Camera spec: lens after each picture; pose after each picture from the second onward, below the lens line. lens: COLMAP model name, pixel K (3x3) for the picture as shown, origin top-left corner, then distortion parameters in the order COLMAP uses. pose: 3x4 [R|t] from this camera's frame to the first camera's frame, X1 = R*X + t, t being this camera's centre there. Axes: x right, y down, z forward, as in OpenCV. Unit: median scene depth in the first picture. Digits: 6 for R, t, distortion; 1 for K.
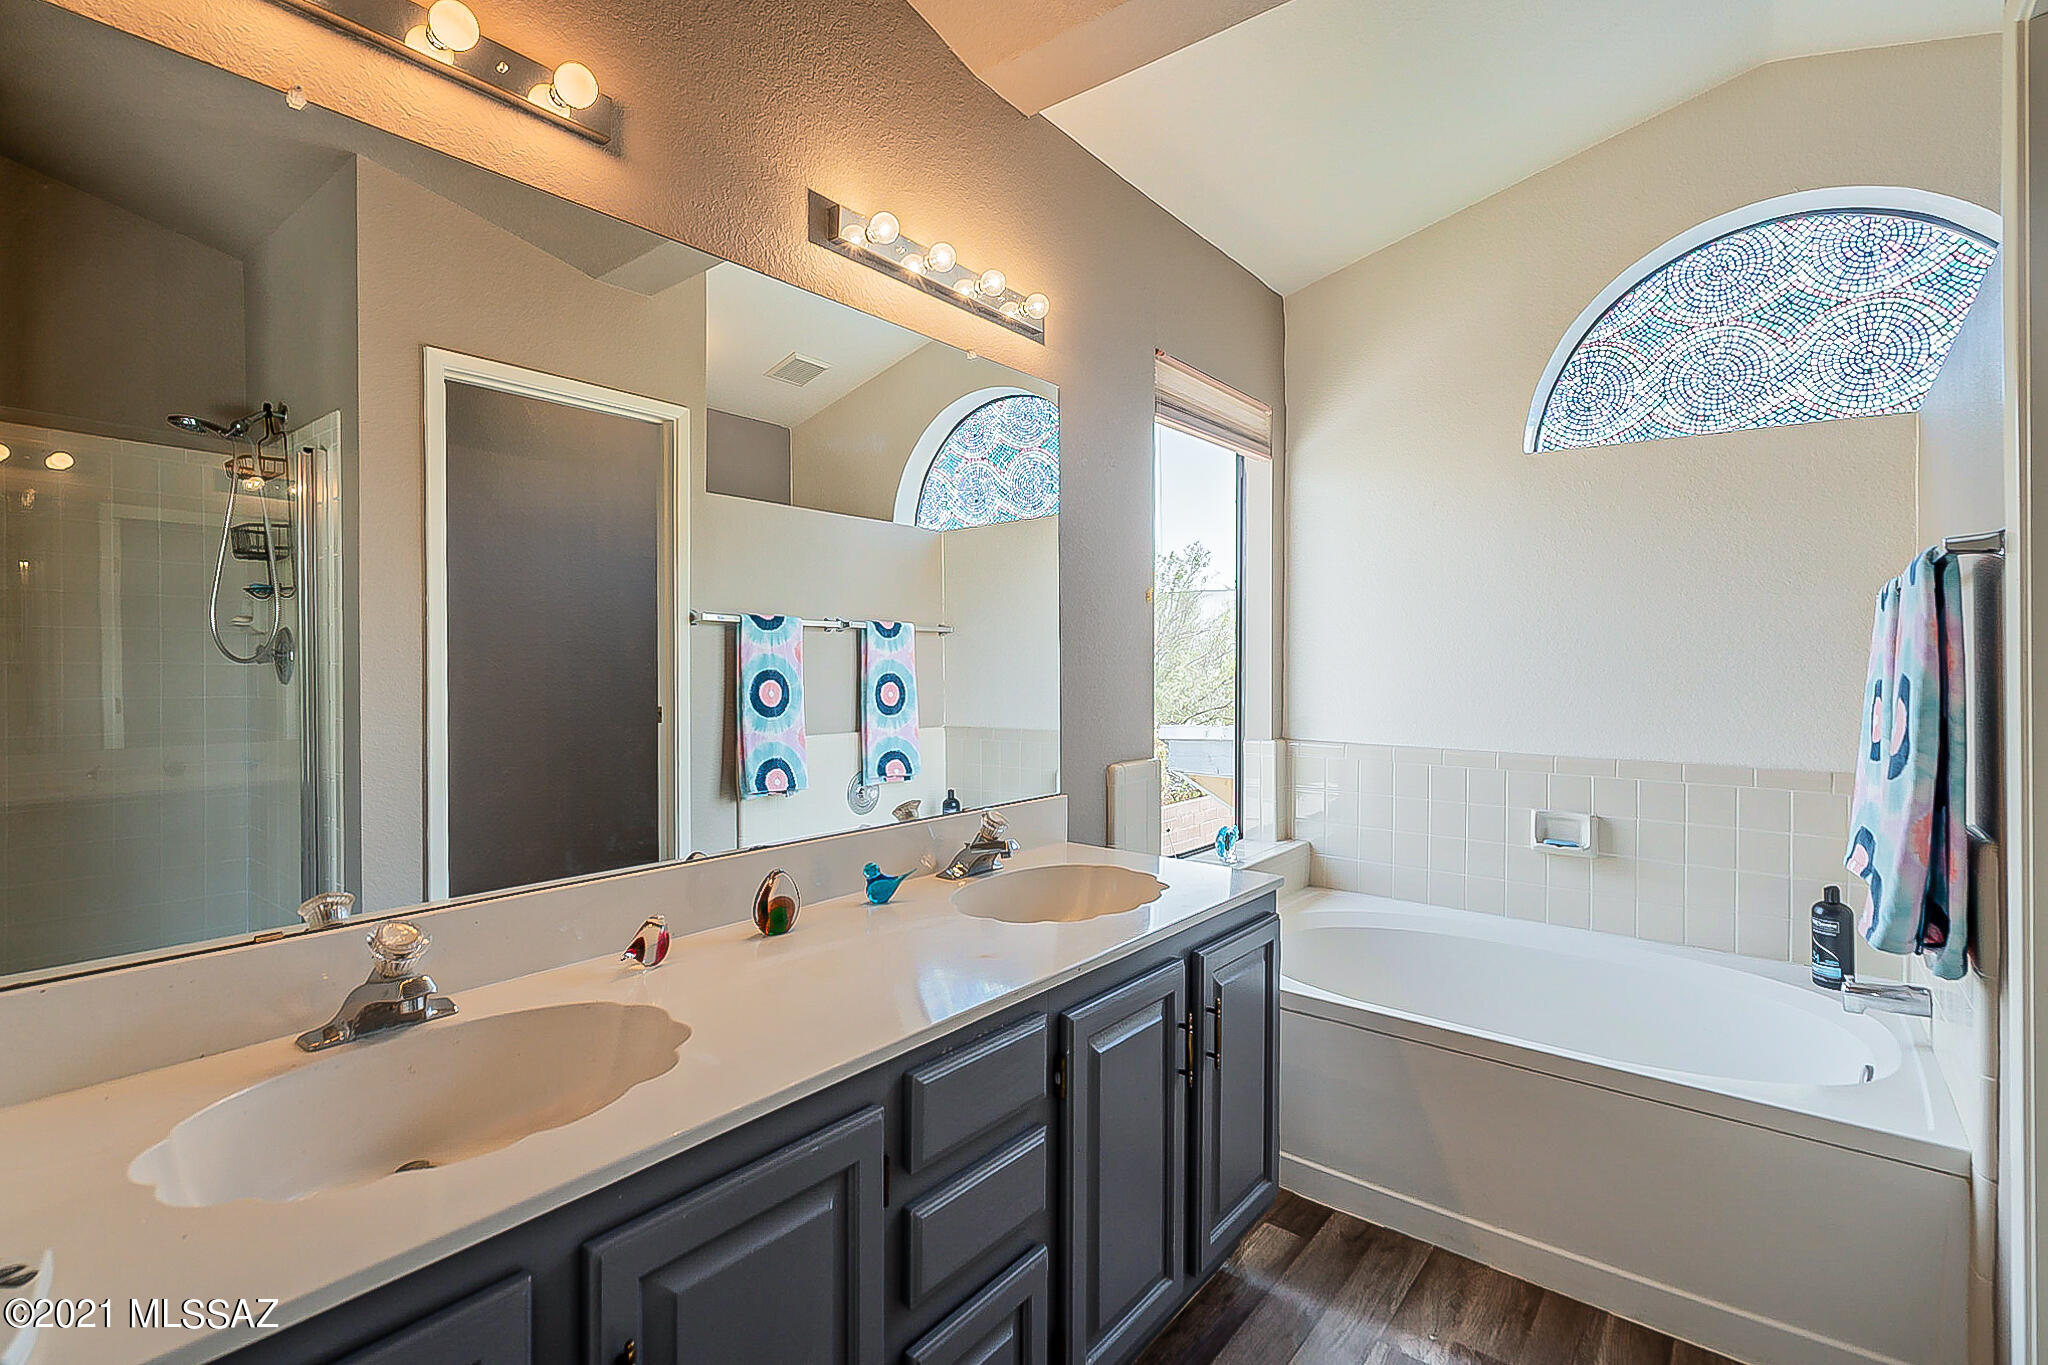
lens RADIAL K [[960.2, 0, 980.5], [0, 960.2, 656.4], [0, 0, 1]] dist [-0.000562, 0.000196]
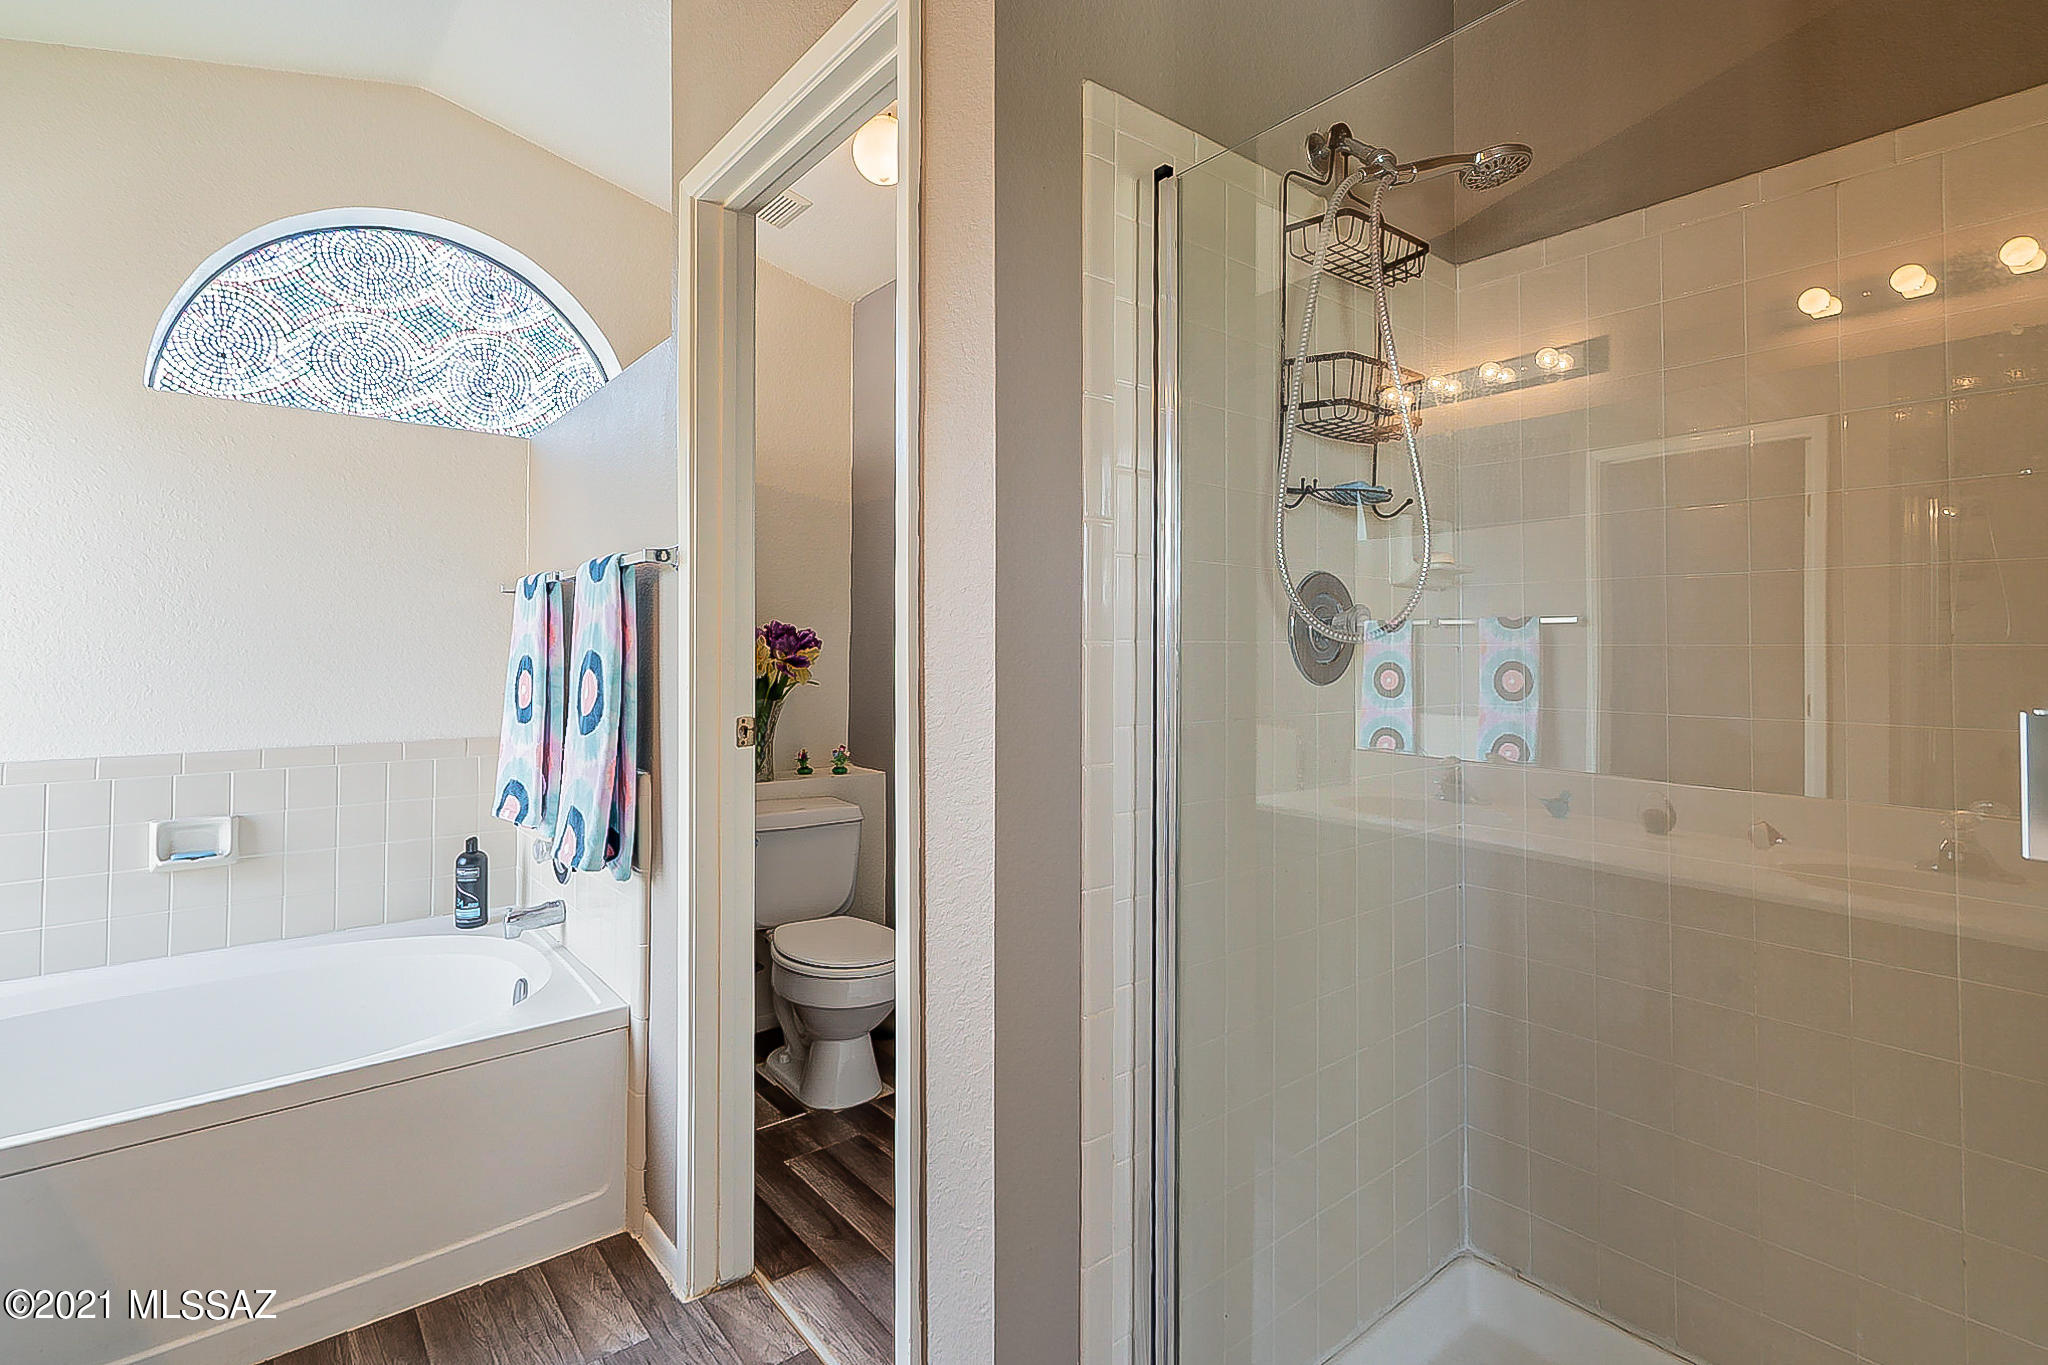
lens RADIAL K [[976.5, 0, 1052.3], [0, 976.5, 620.6], [0, 0, 1]] dist [0.000267, 0.000189]
pose [[0.171237, 0.016682, 0.985089, -0.129290], [-0.002108, 0.999861, -0.016566, -0.001011], [-0.985228, 0.000760, 0.171248, 0.106880]]
